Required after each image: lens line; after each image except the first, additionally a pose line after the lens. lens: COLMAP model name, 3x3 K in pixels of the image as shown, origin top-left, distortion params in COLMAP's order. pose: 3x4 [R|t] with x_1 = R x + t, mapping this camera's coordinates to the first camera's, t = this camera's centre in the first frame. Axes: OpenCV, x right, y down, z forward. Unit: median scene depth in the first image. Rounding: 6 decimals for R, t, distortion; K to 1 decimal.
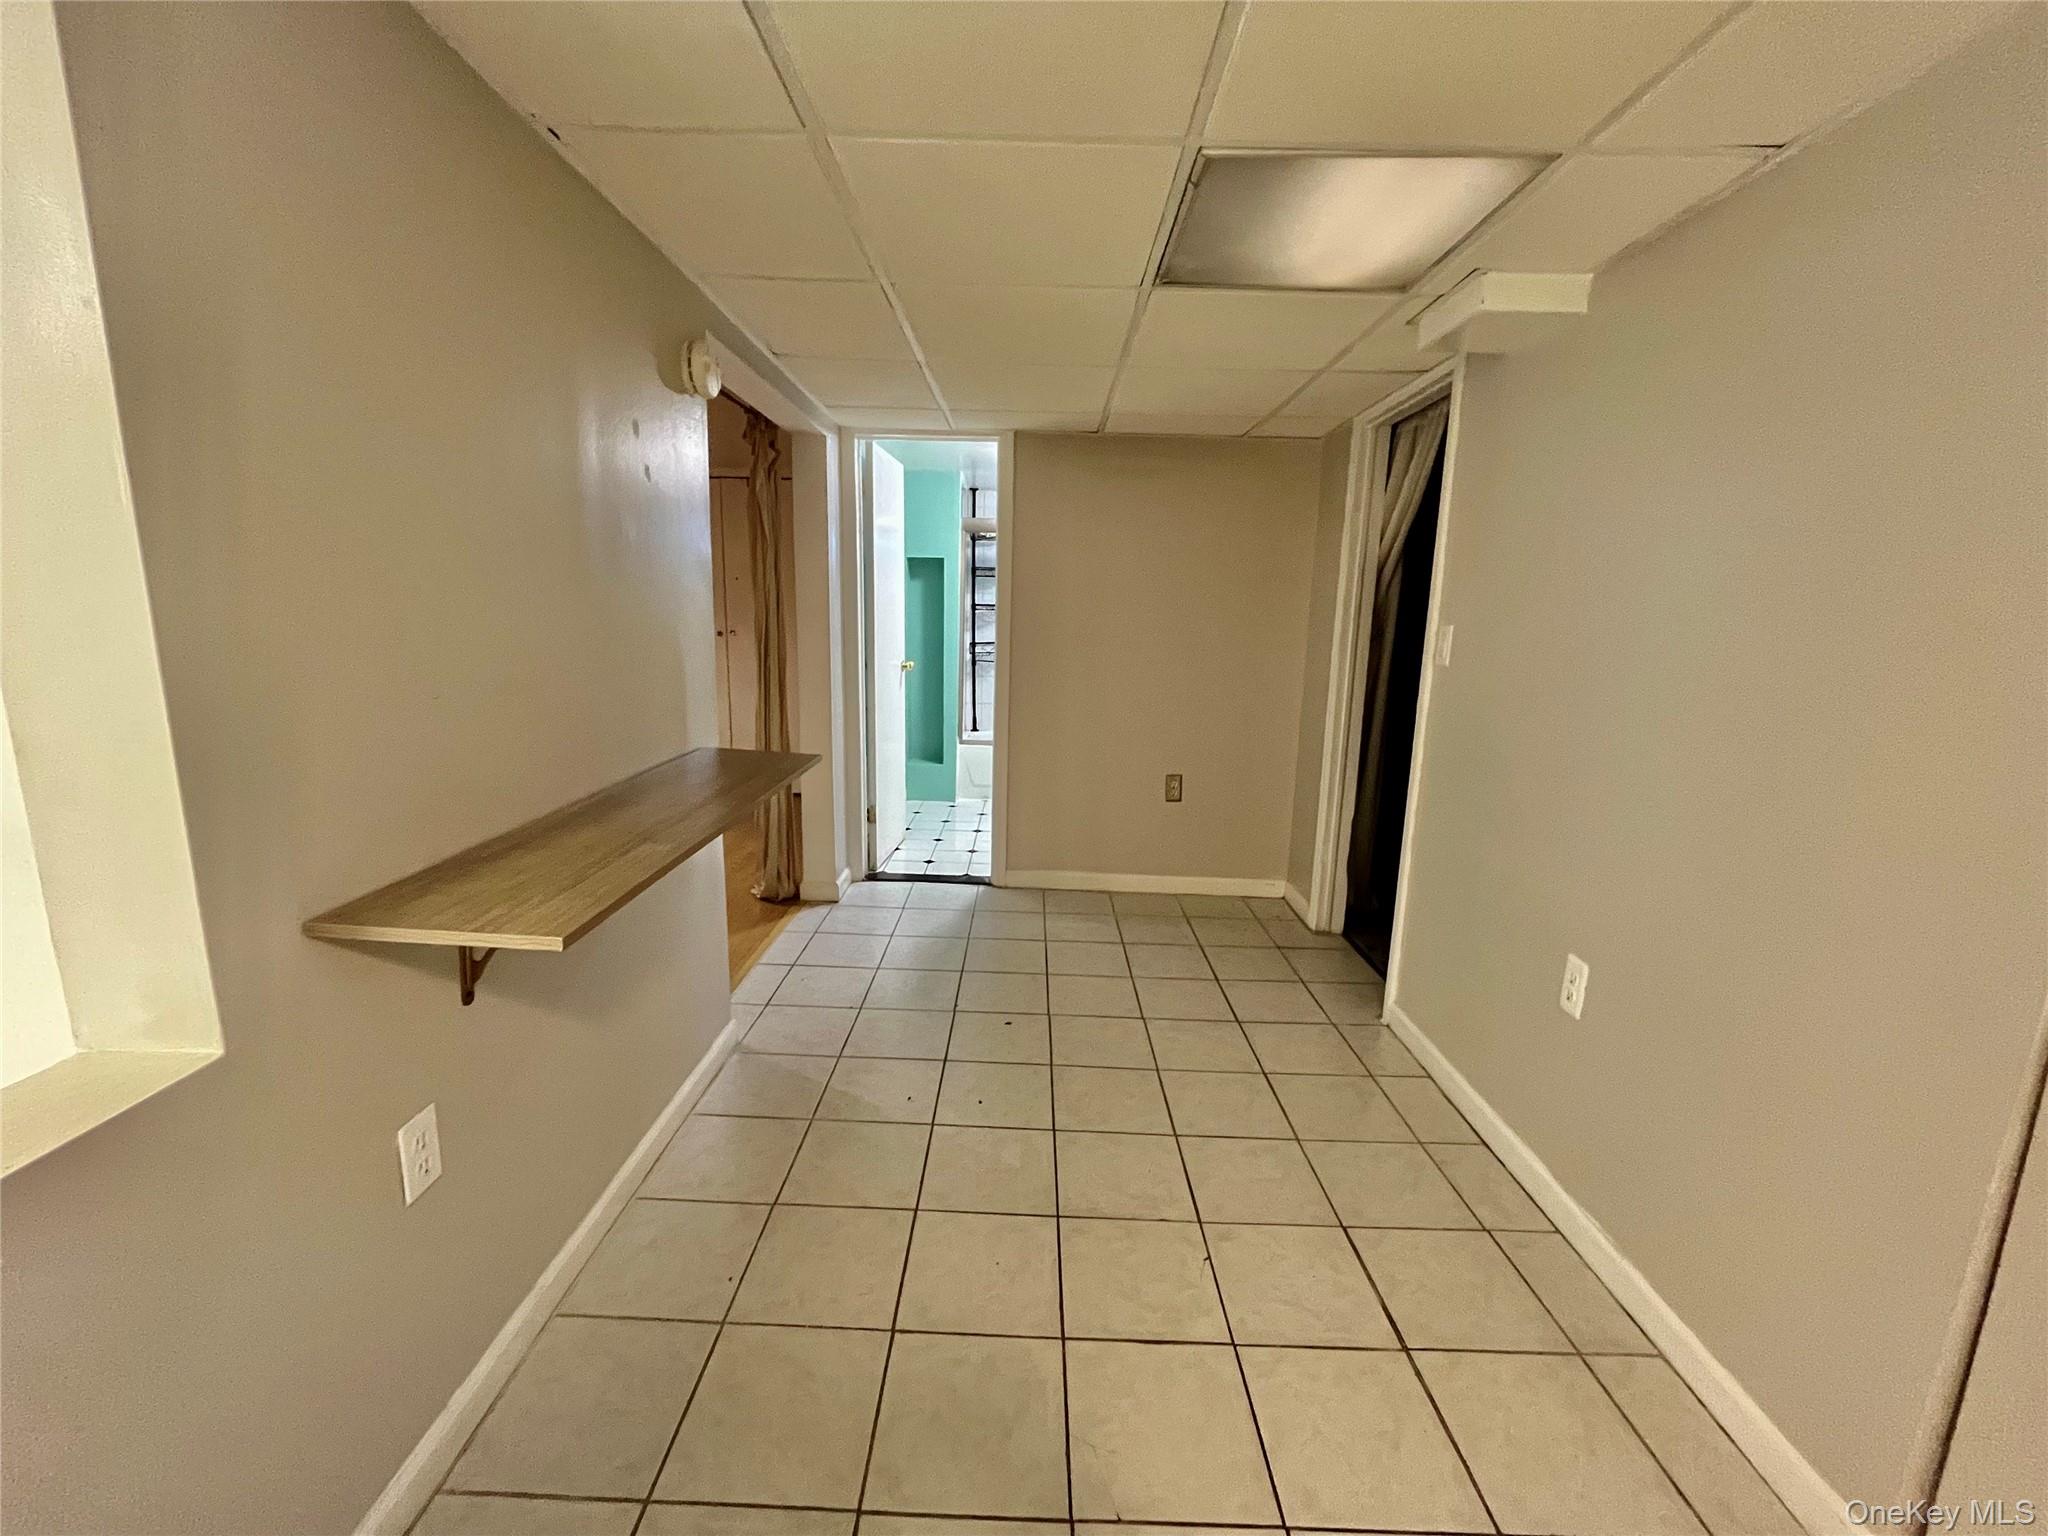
lens RADIAL K [[827.7, 0, 1022.0], [0, 827.7, 777.5], [0, 0, 1]] dist [-0.010156, 0.000034]
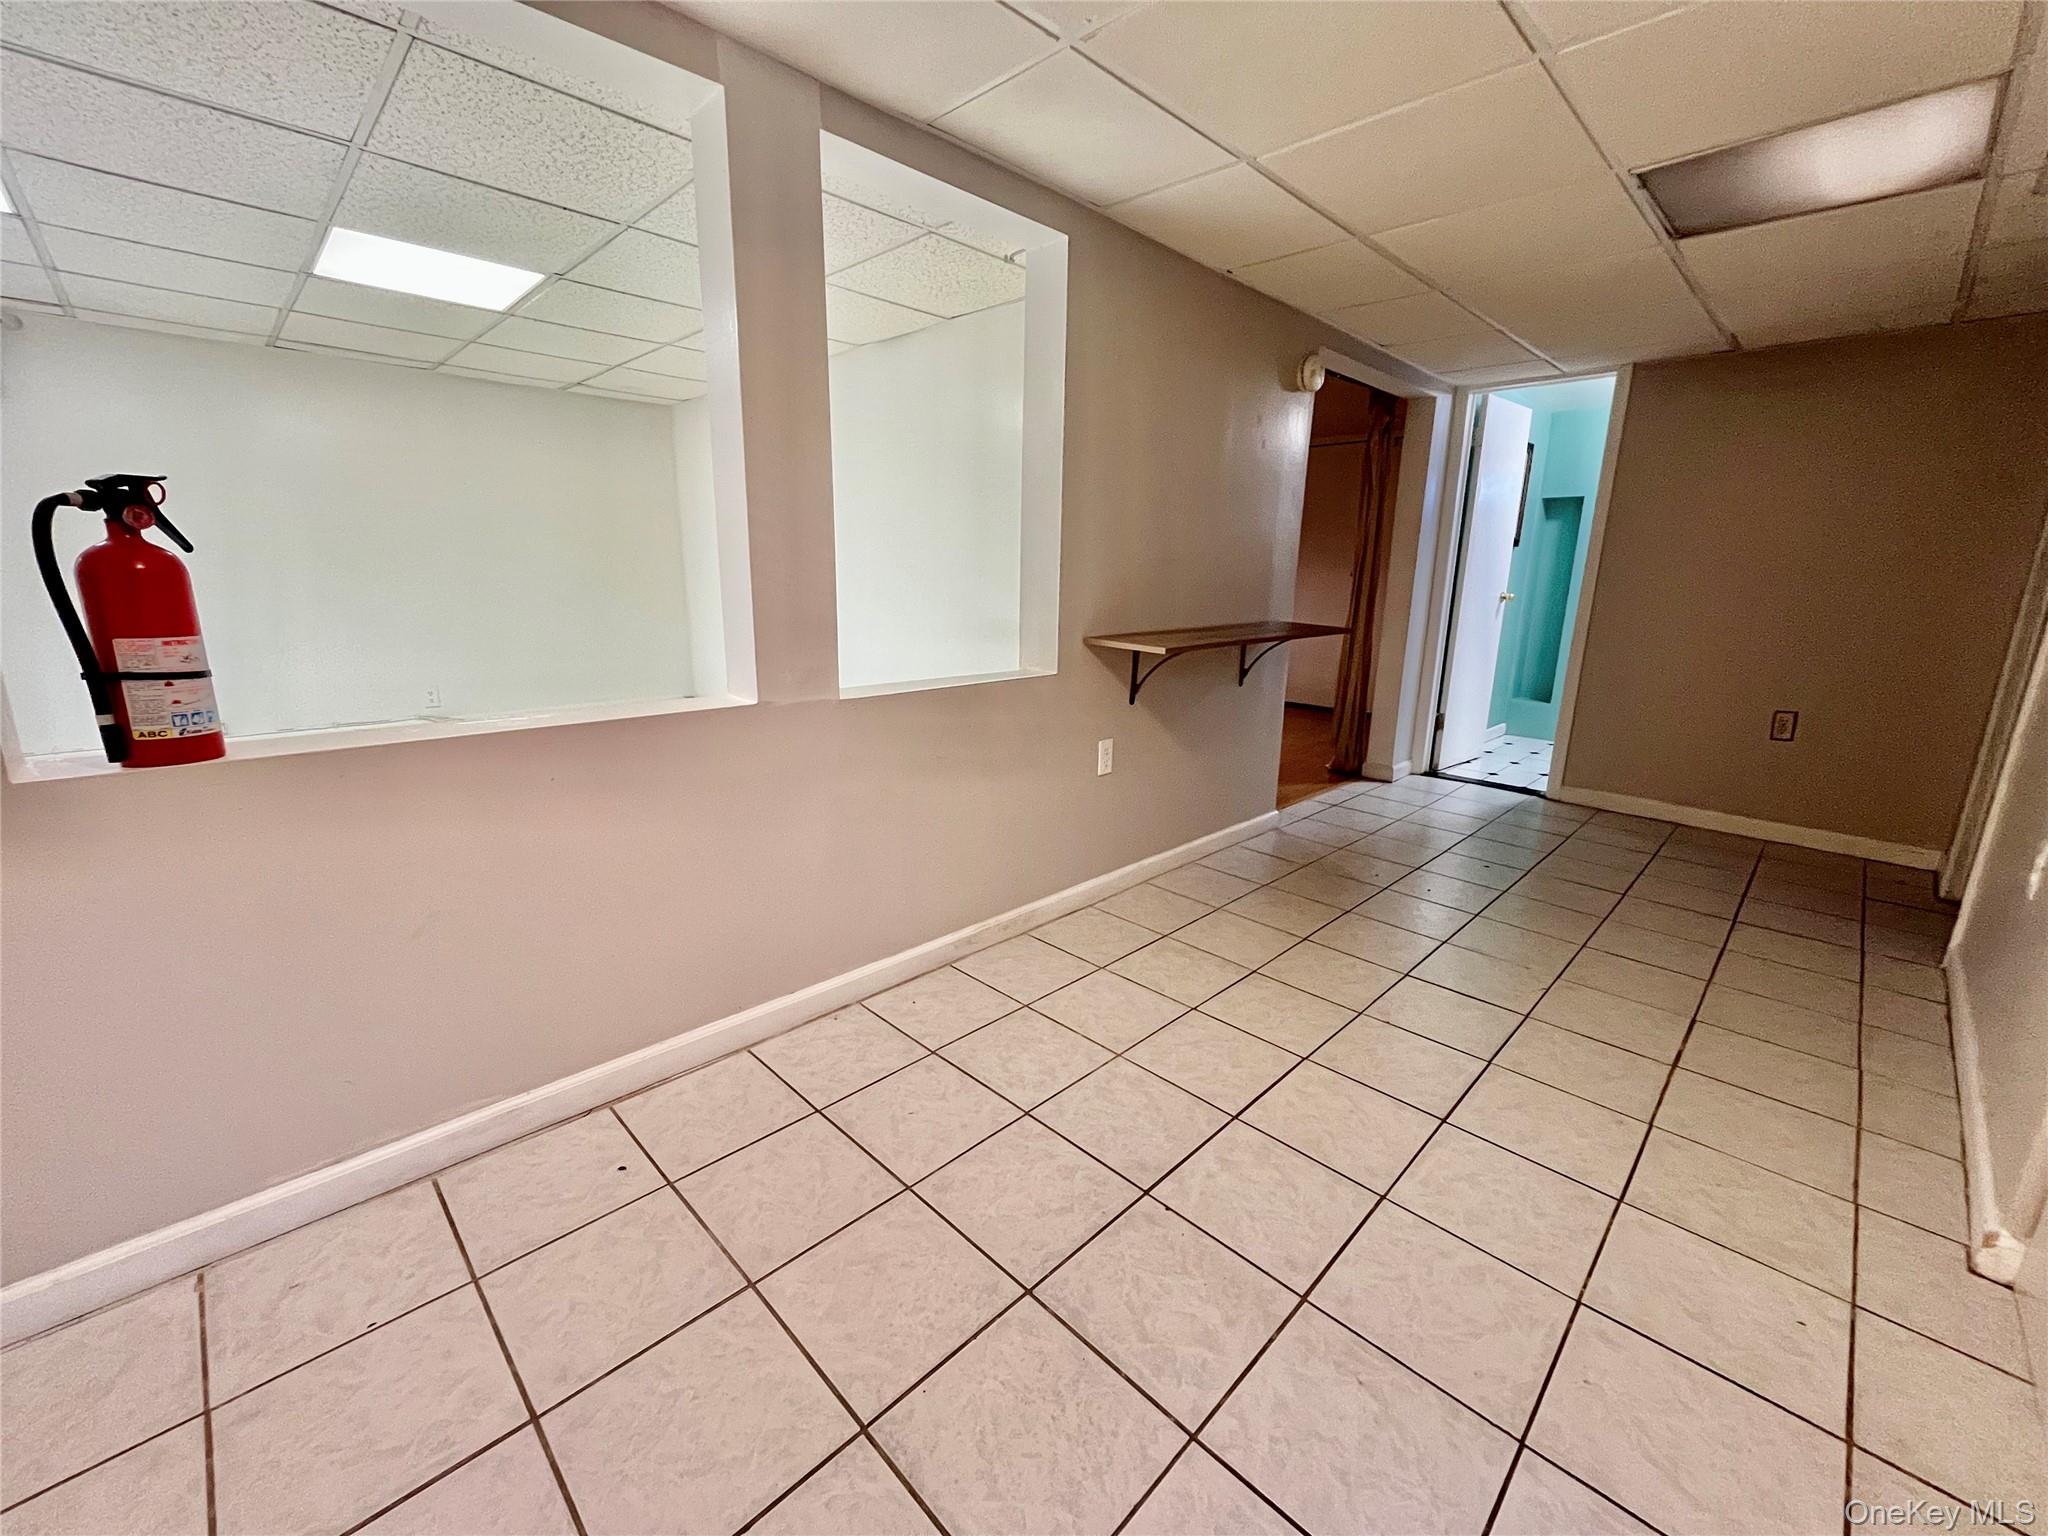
lens RADIAL K [[827.7, 0, 1022.0], [0, 827.7, 777.5], [0, 0, 1]] dist [-0.010156, 0.000034]
pose [[0.716419, 0.155833, -0.680044, 0.244061], [-0.129317, 0.987506, 0.090054, 0.115581], [0.685580, 0.023425, 0.727620, -0.301367]]
